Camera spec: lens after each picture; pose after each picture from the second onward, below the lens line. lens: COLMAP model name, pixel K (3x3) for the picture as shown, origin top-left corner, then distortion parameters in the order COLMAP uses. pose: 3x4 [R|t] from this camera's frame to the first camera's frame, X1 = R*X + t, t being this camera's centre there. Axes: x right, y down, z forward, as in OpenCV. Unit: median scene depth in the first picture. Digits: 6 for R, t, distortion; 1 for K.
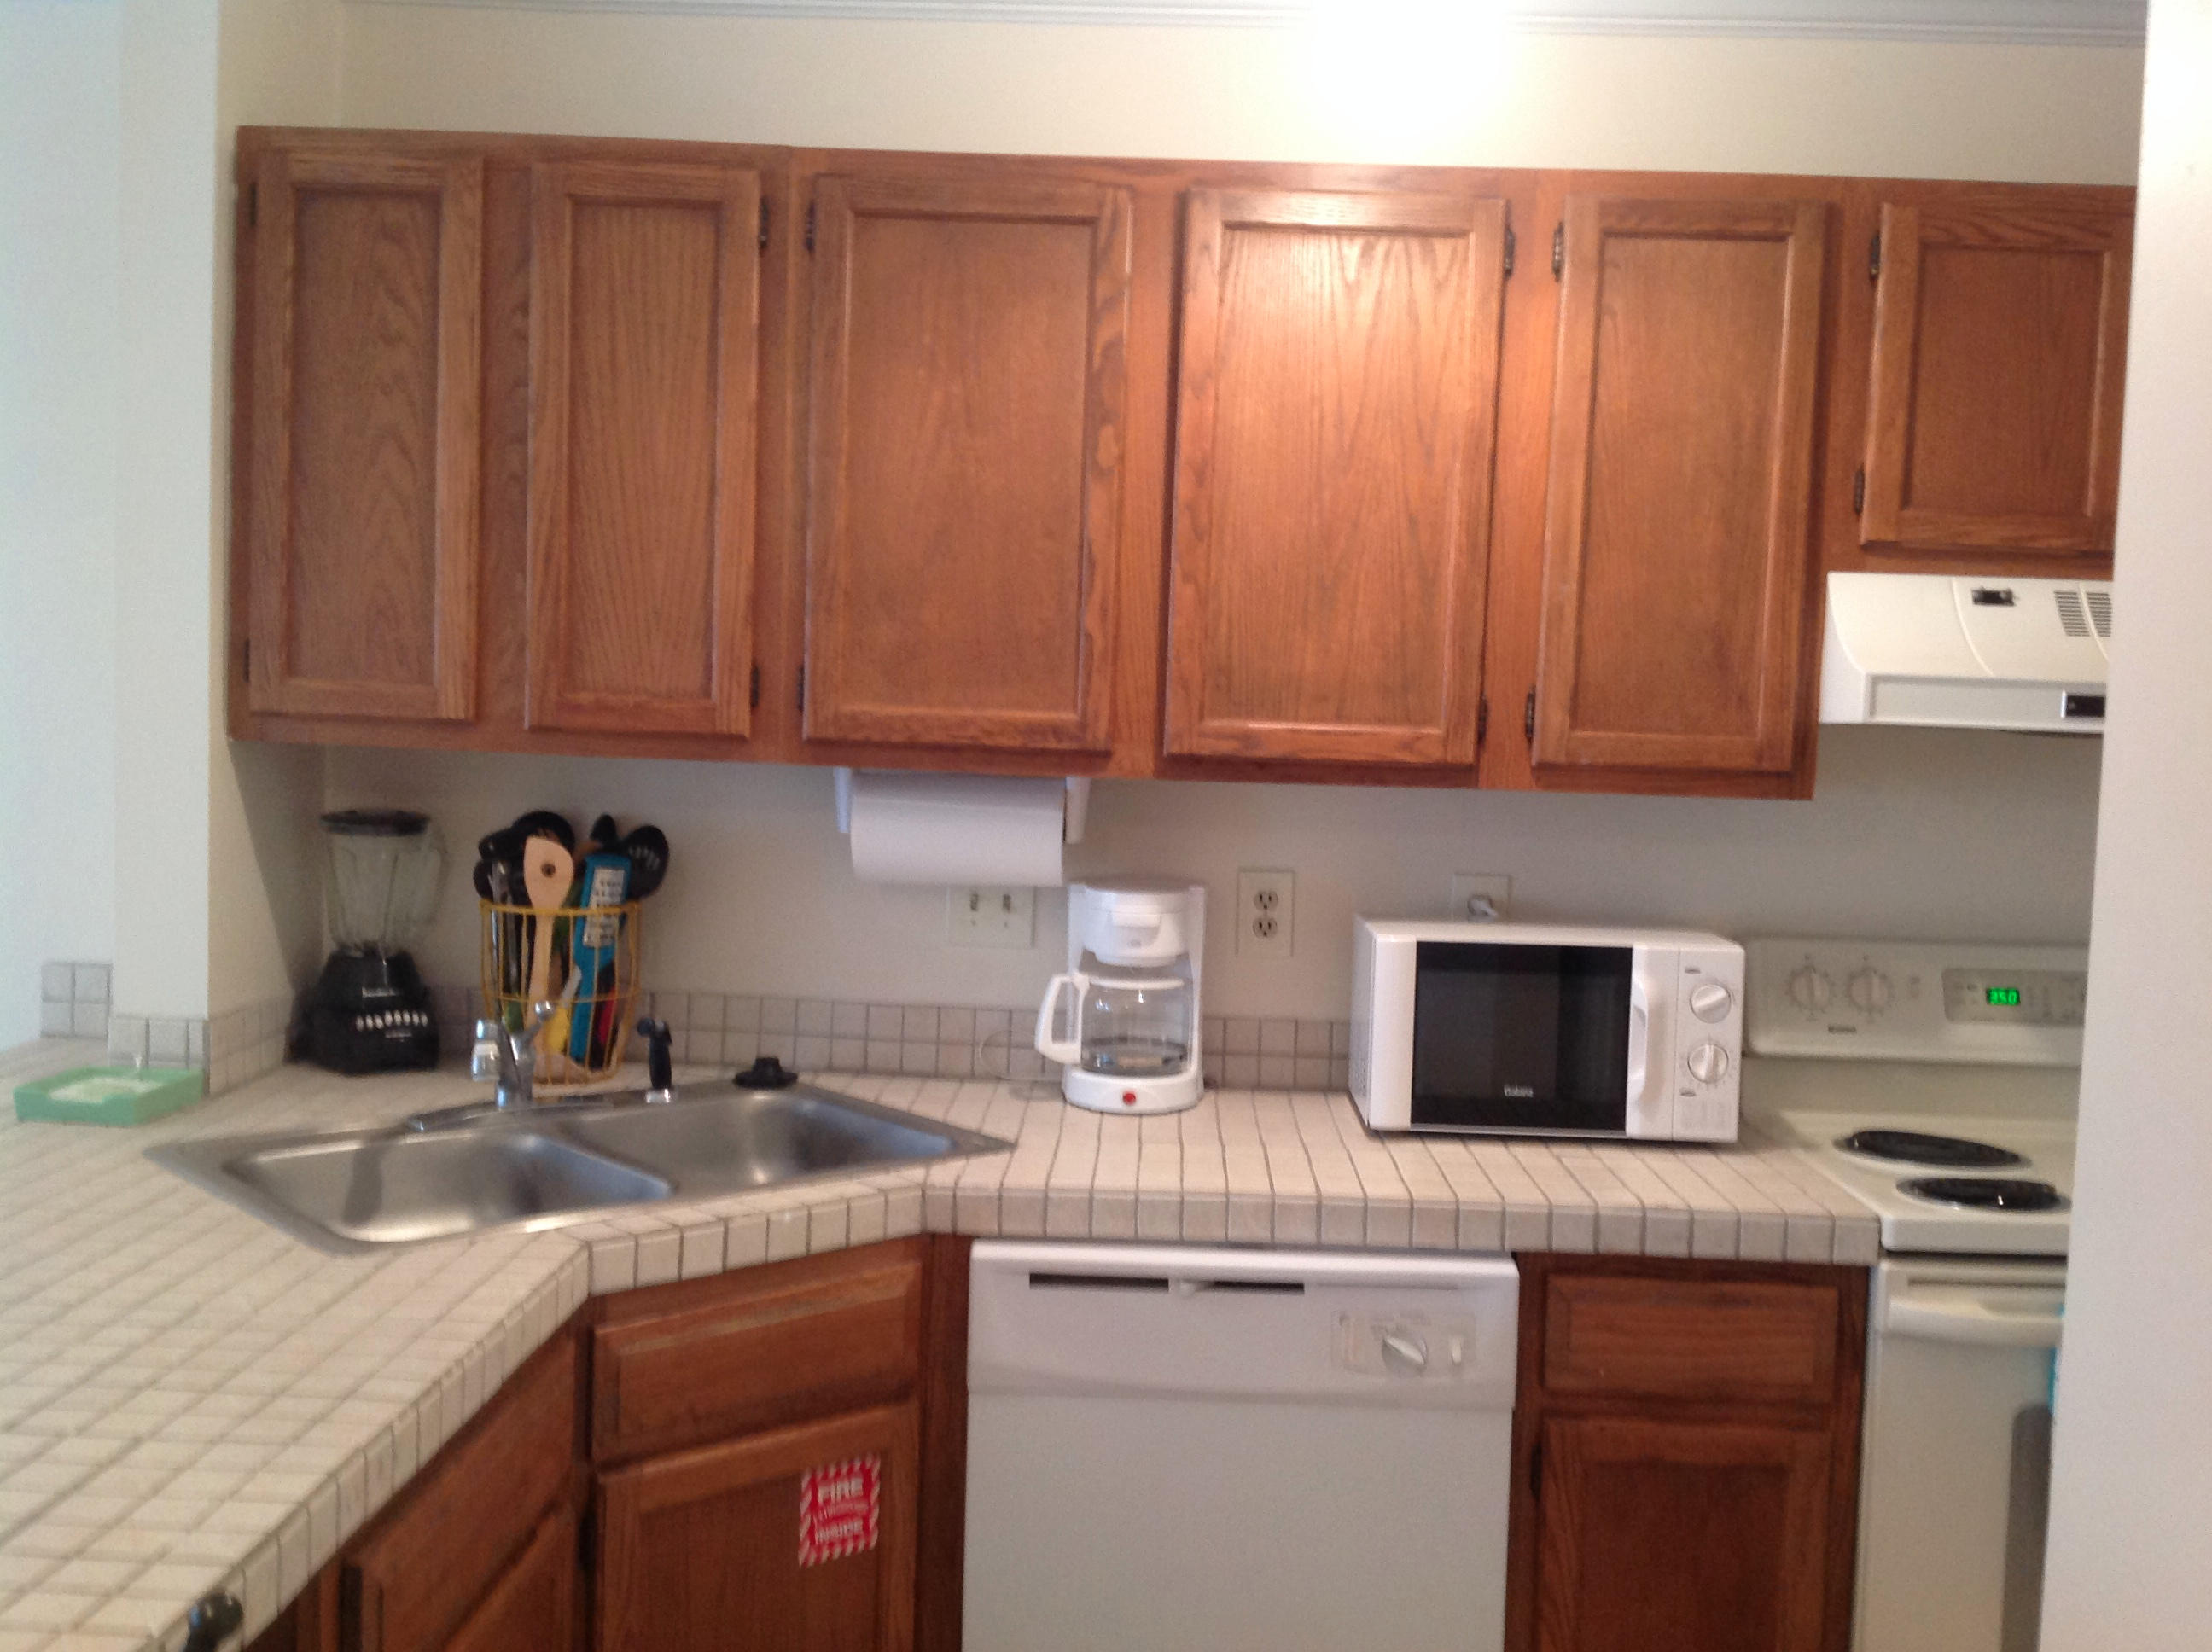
lens RADIAL K [[2111.2, 0, 1106.0], [0, 2111.2, 826.0], [0, 0, 1]] dist [0.177248, -0.383797]
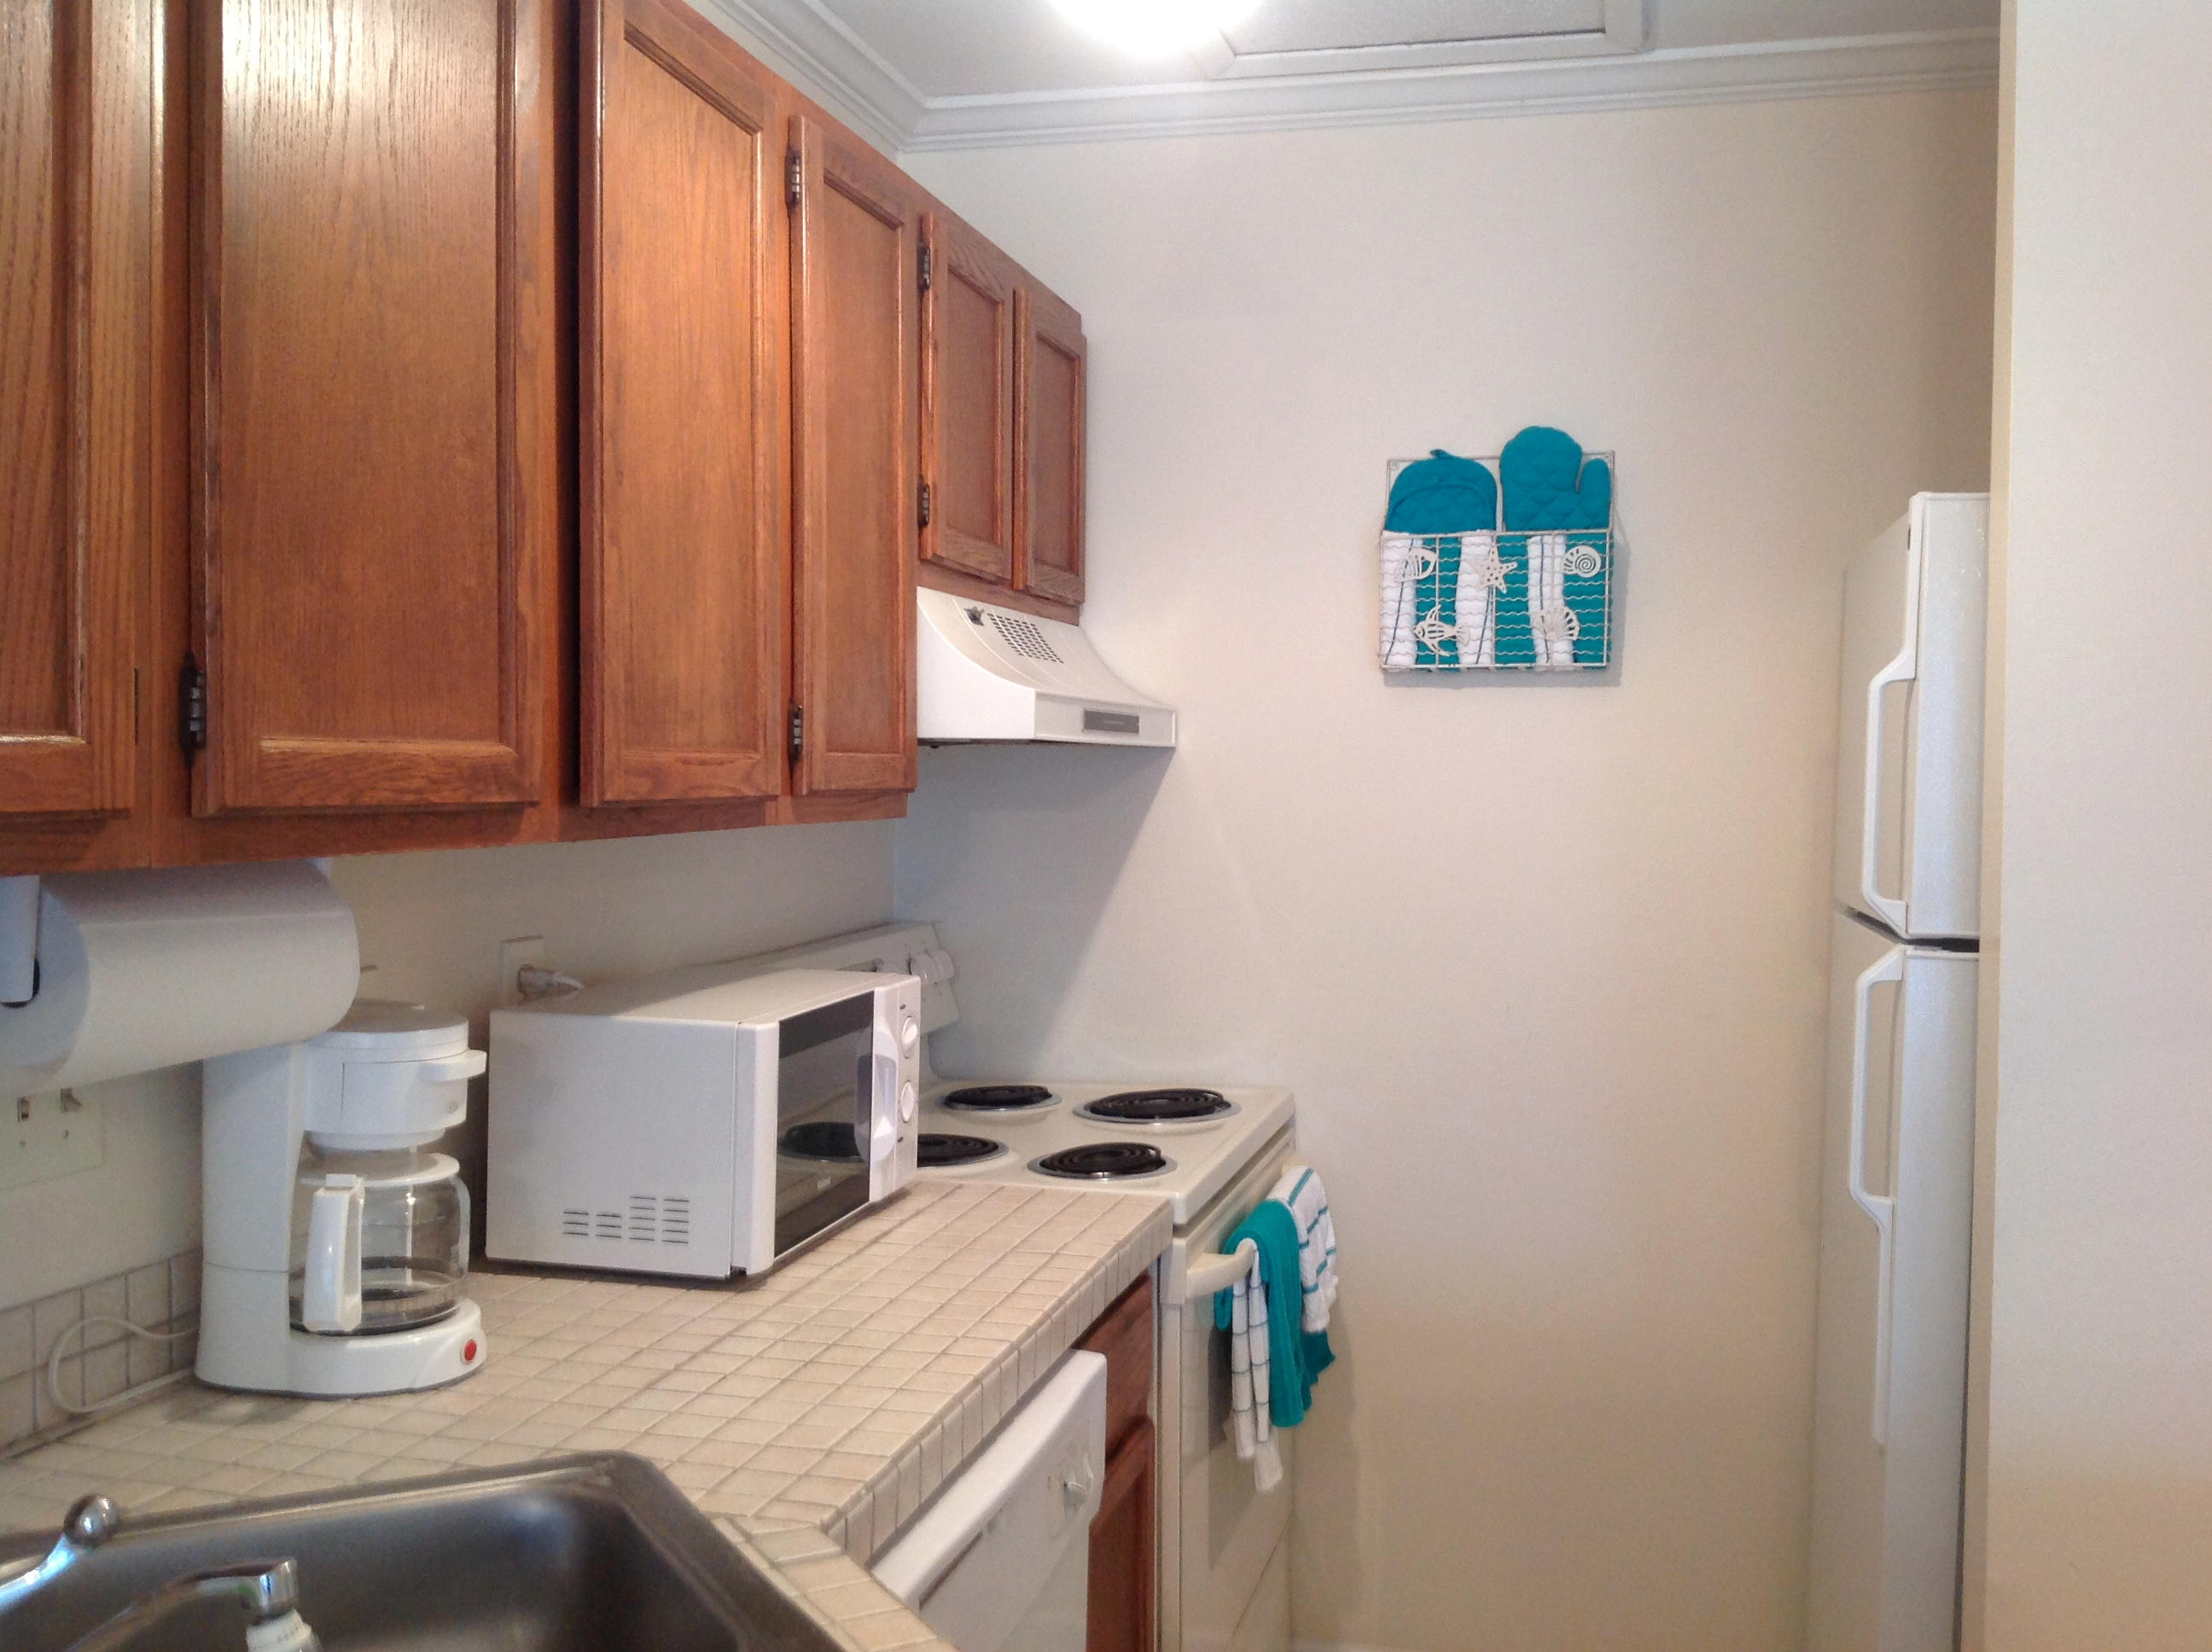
lens RADIAL K [[2111.2, 0, 1106.0], [0, 2111.2, 826.0], [0, 0, 1]] dist [0.177248, -0.383797]
pose [[0.208411, -0.063052, 0.976007, -0.600136], [0.050096, 0.997298, 0.053730, -0.055877], [-0.976758, 0.037697, 0.211006, 0.717814]]
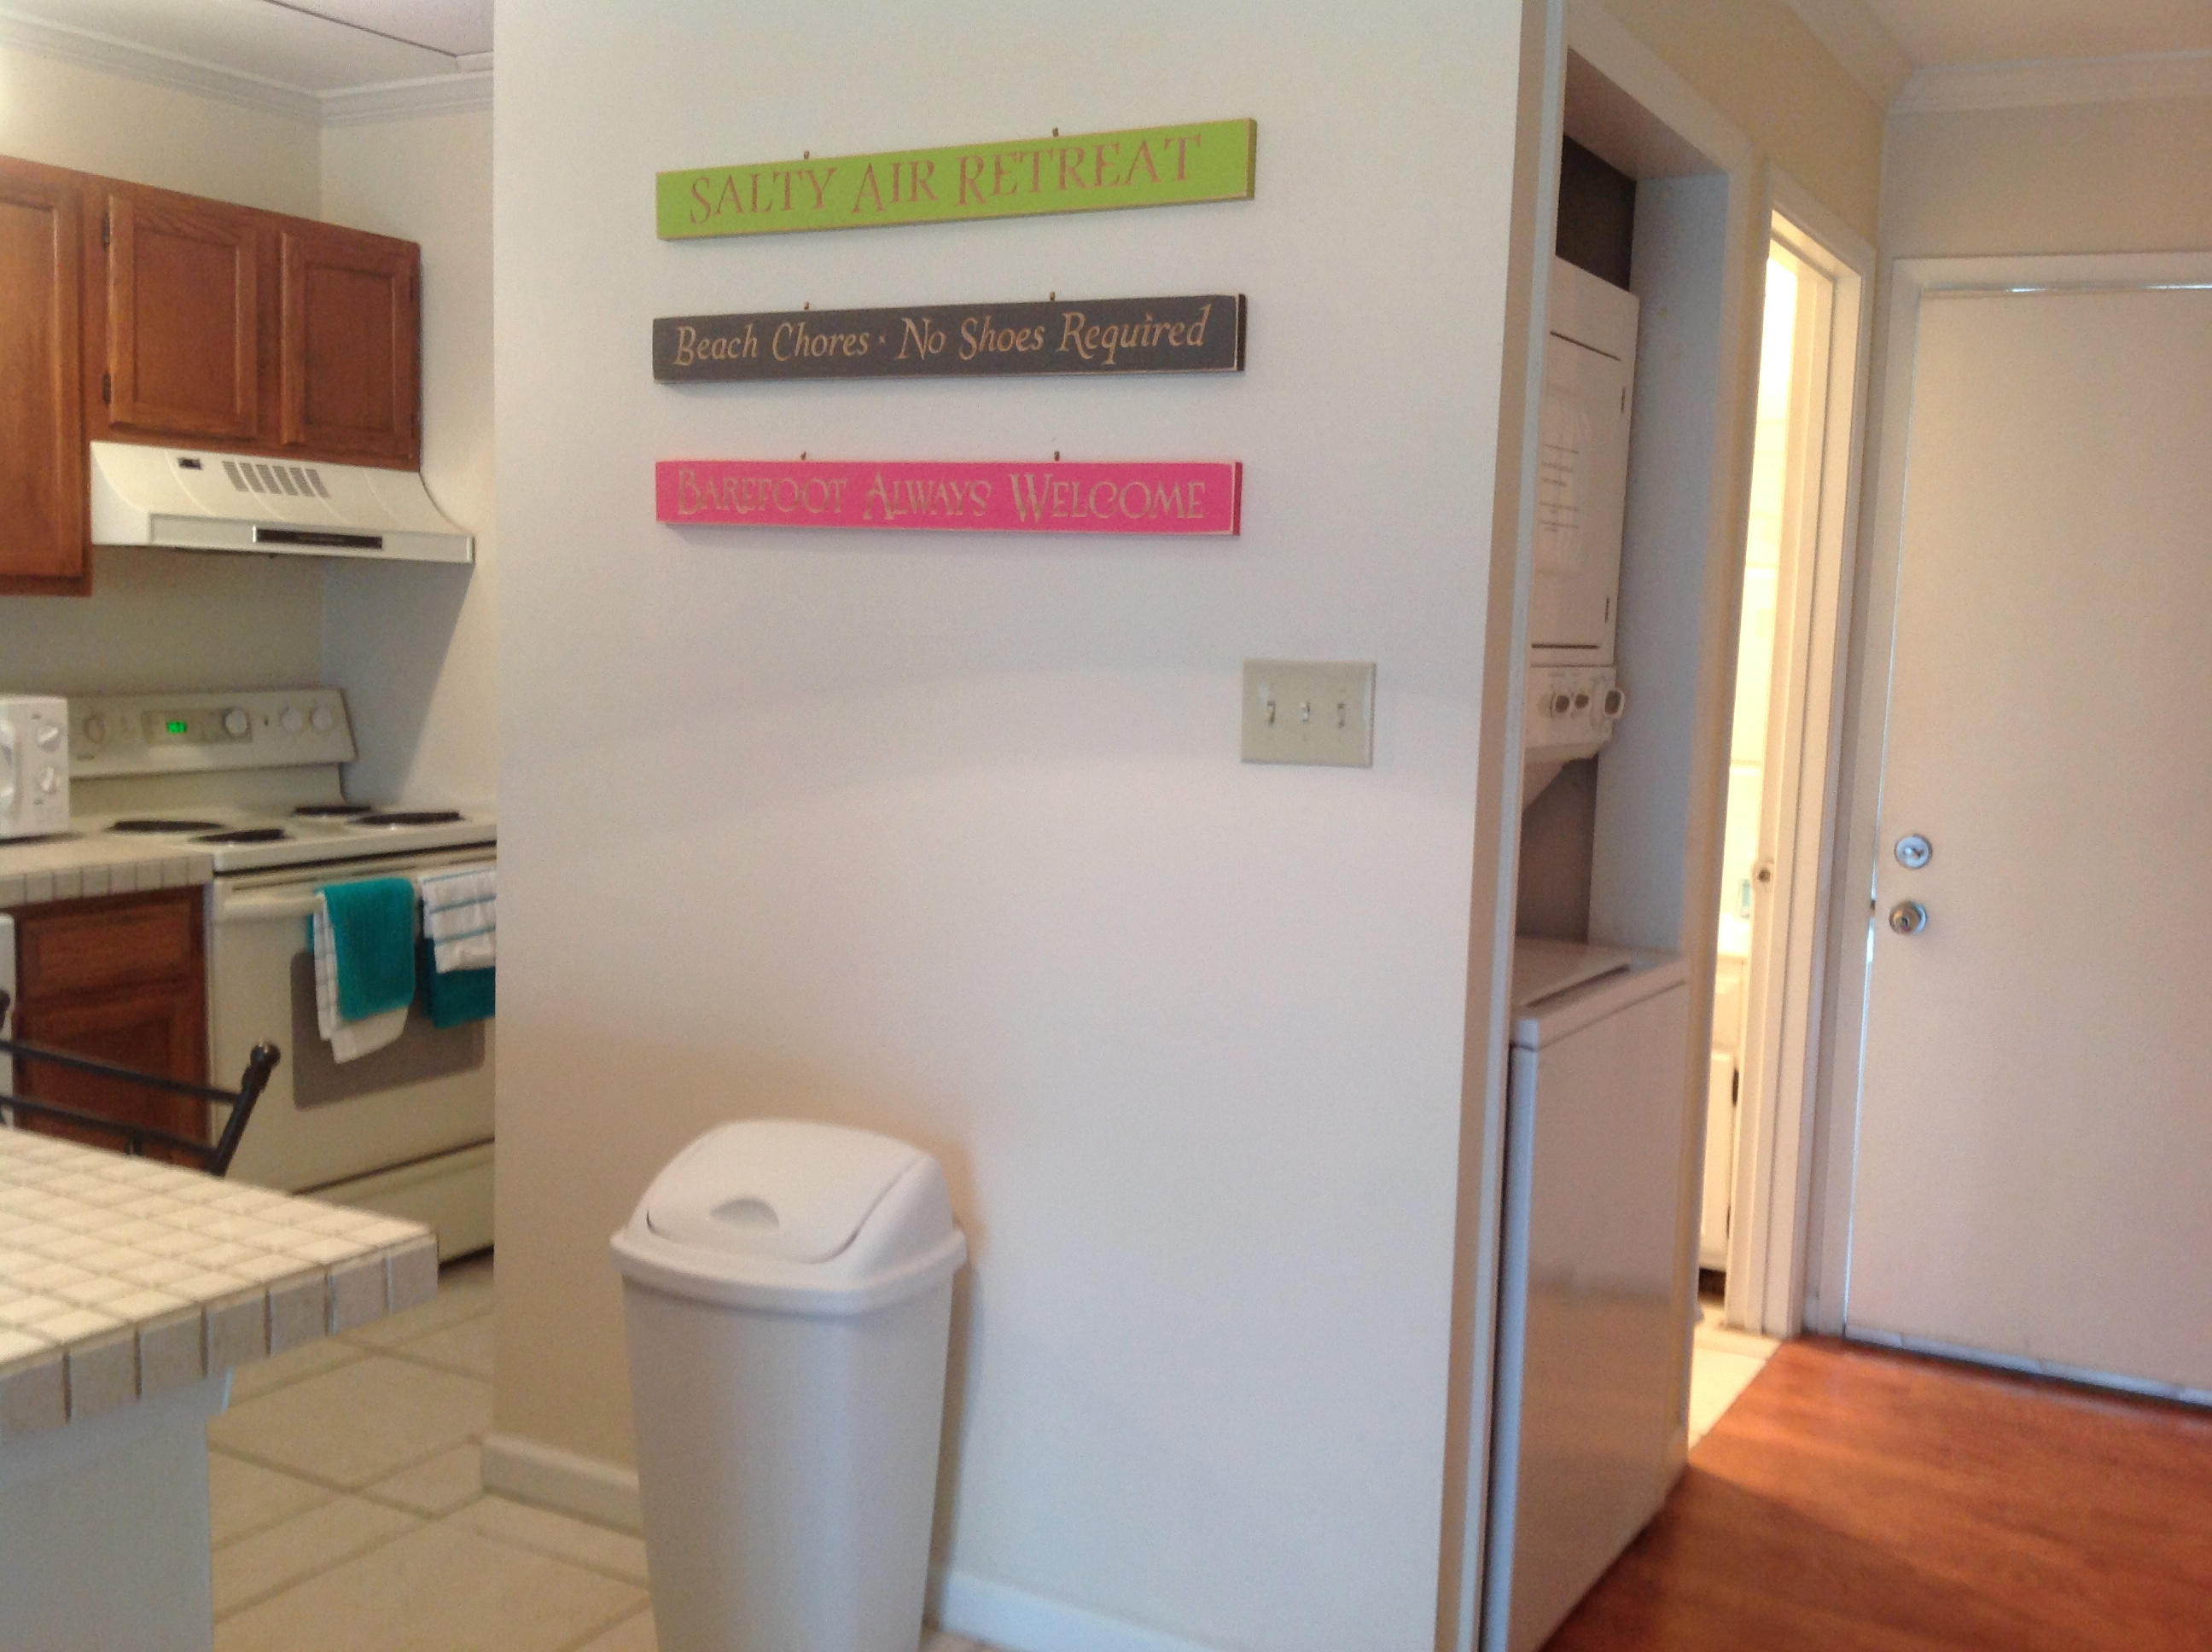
lens RADIAL K [[2111.2, 0, 1106.0], [0, 2111.2, 826.0], [0, 0, 1]] dist [0.177248, -0.383797]
pose [[0.479078, -0.107126, 0.871211, -0.650287], [0.036648, 0.994100, 0.102085, 0.019150], [-0.877007, -0.016978, 0.480178, -0.328052]]
